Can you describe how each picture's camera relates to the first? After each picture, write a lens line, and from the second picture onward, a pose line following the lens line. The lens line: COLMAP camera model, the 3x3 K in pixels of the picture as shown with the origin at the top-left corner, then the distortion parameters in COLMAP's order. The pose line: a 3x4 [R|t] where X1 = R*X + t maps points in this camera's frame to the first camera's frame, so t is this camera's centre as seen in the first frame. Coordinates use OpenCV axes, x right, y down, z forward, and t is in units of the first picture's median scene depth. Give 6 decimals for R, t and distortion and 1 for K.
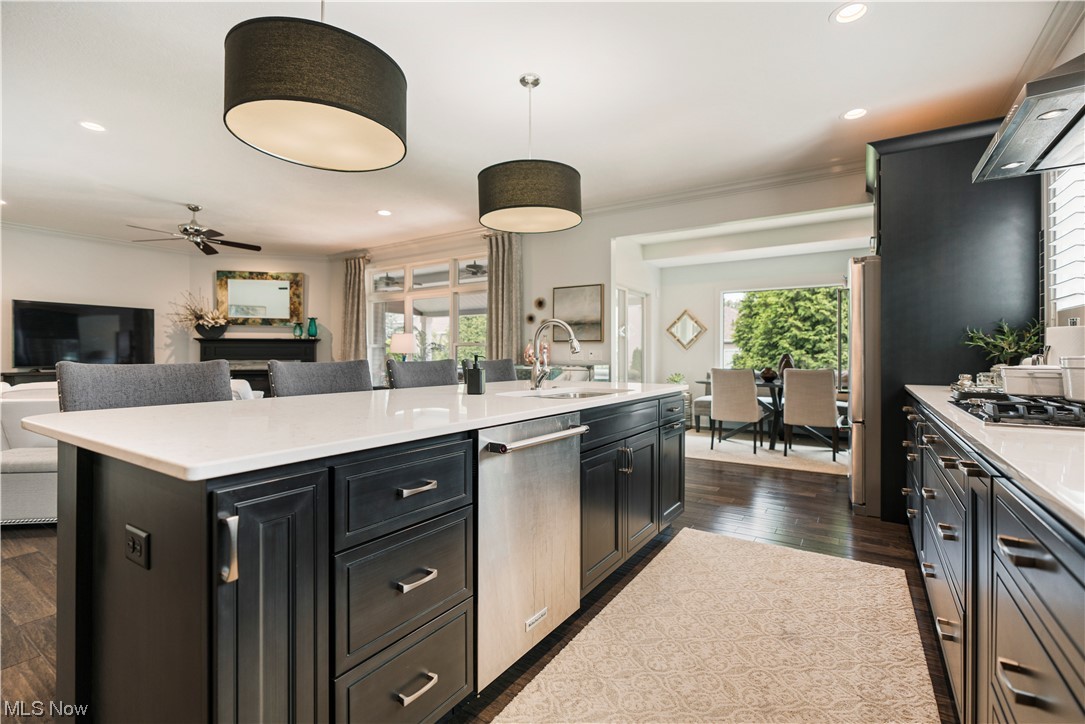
lens RADIAL K [[496.6, 0, 543.0], [0, 496.6, 355.6], [0, 0, 1]] dist [-0.024833, -0.000307]
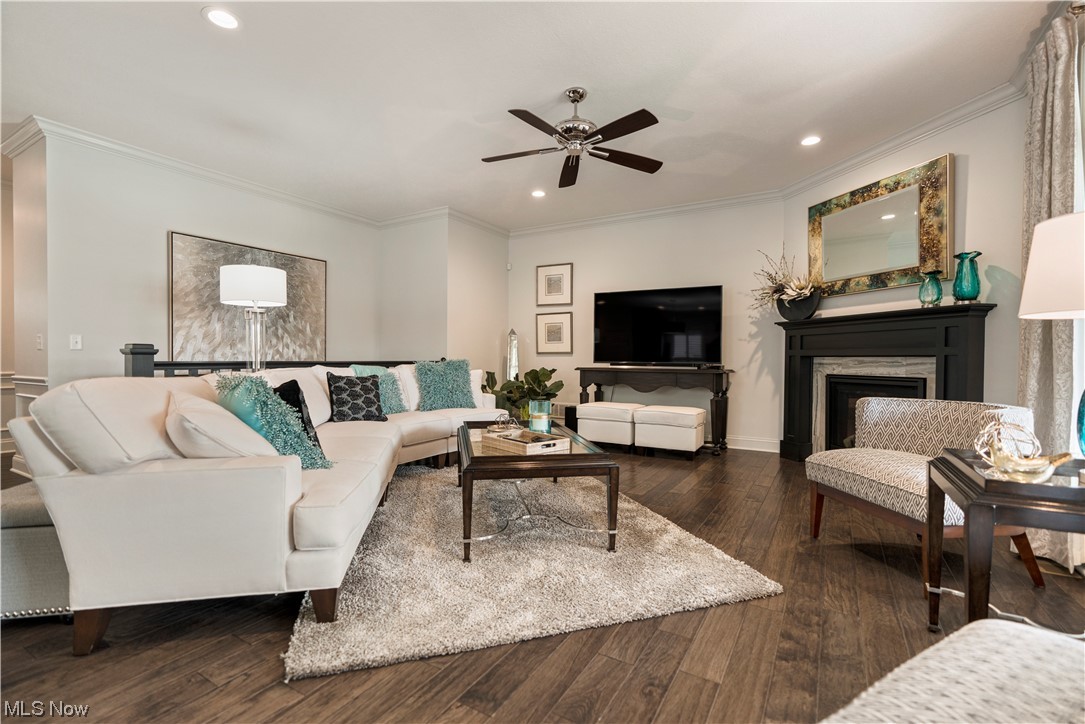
lens RADIAL K [[496.6, 0, 537.5], [0, 496.6, 362.3], [0, 0, 1]] dist [-0.024833, -0.000307]
pose [[0.032116, 0.005277, -0.999470, -0.072347], [-0.005385, 0.999972, 0.005106, 0.014223], [0.999470, 0.005218, 0.032144, 0.638211]]
